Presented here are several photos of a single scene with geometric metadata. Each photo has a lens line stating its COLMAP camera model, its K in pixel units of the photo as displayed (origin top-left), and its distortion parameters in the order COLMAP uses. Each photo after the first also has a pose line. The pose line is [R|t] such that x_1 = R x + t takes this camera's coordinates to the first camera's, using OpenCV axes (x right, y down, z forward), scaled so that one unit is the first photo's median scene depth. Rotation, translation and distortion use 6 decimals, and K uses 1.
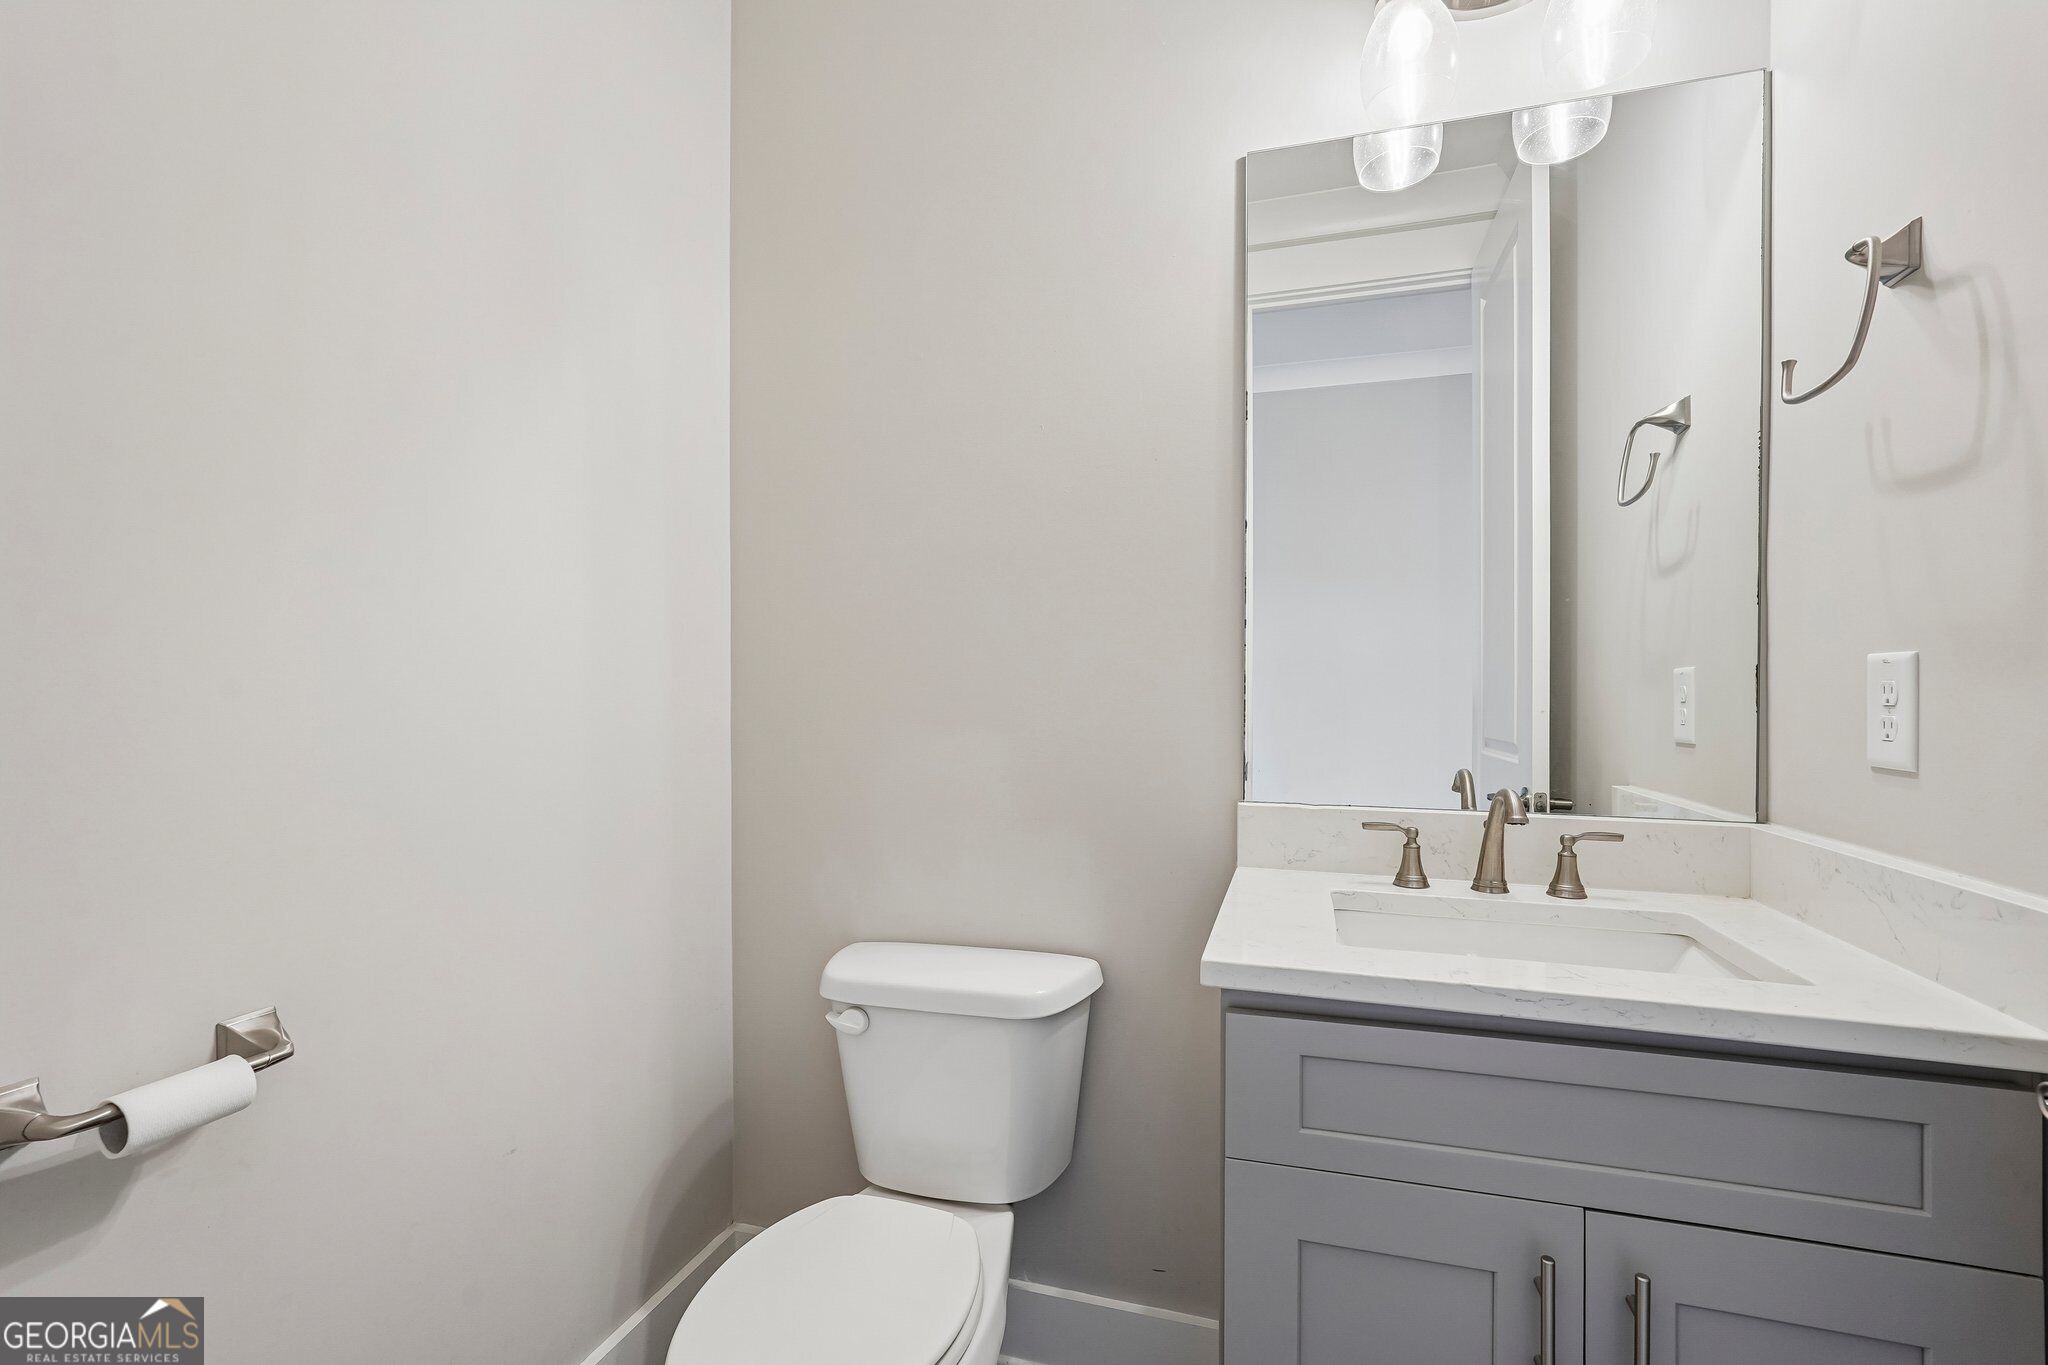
lens RADIAL K [[926.0, 0, 1020.7], [0, 926.0, 690.2], [0, 0, 1]] dist [-0.013884, 0.004981]
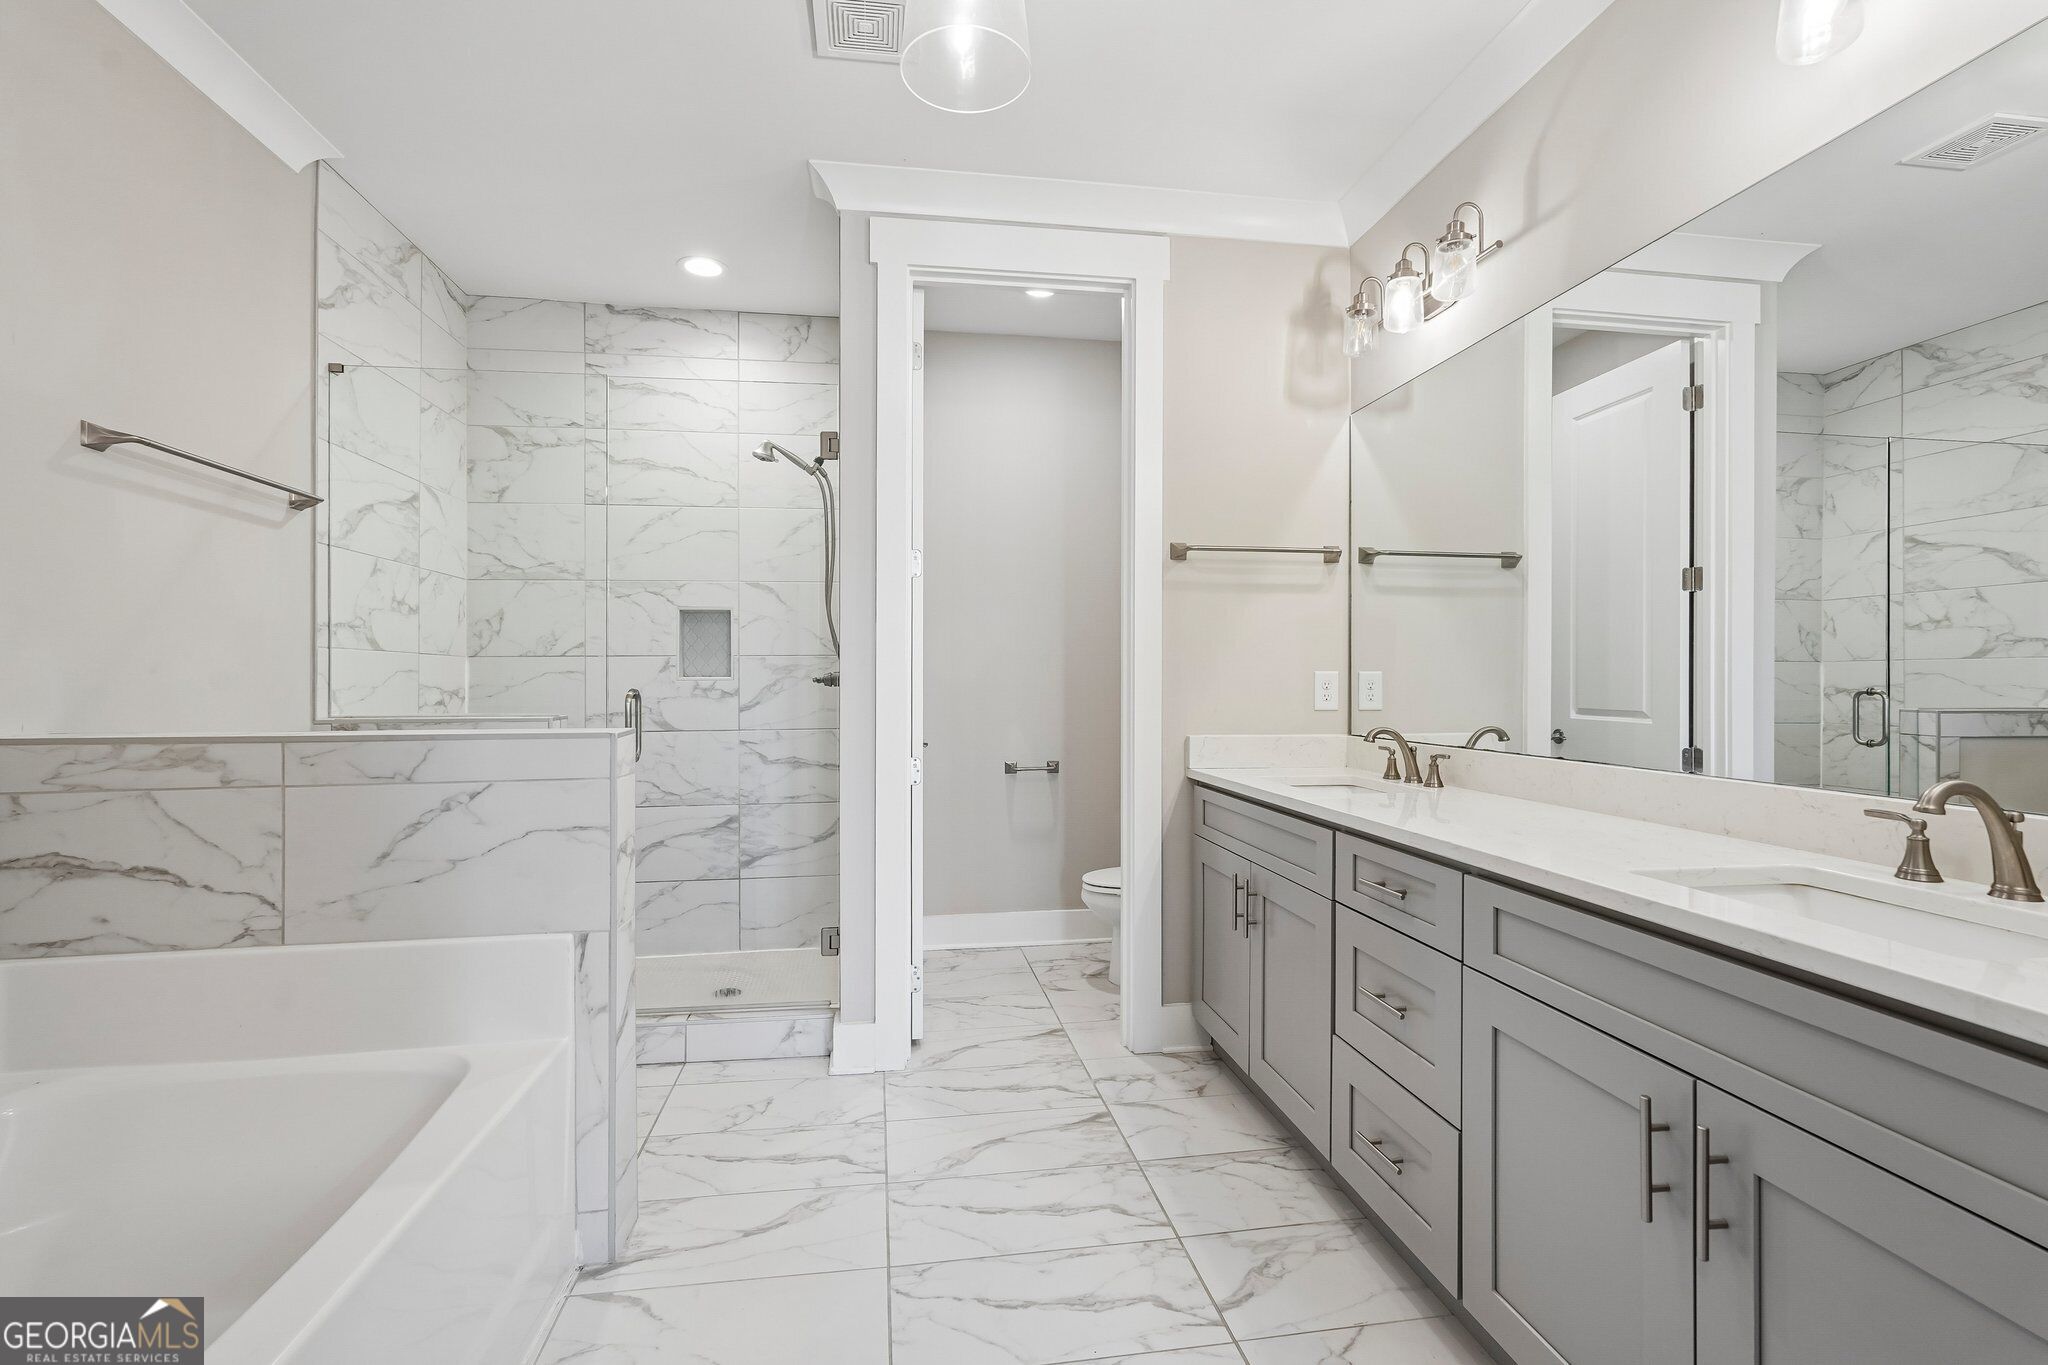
lens RADIAL K [[926.0, 0, 1015.7], [0, 926.0, 677.1], [0, 0, 1]] dist [-0.013884, 0.004981]
pose [[0.445906, -0.002196, -0.895077, 1.056371], [0.002235, 0.999997, -0.001340, -0.003945], [0.895077, -0.001403, 0.445909, -0.351729]]
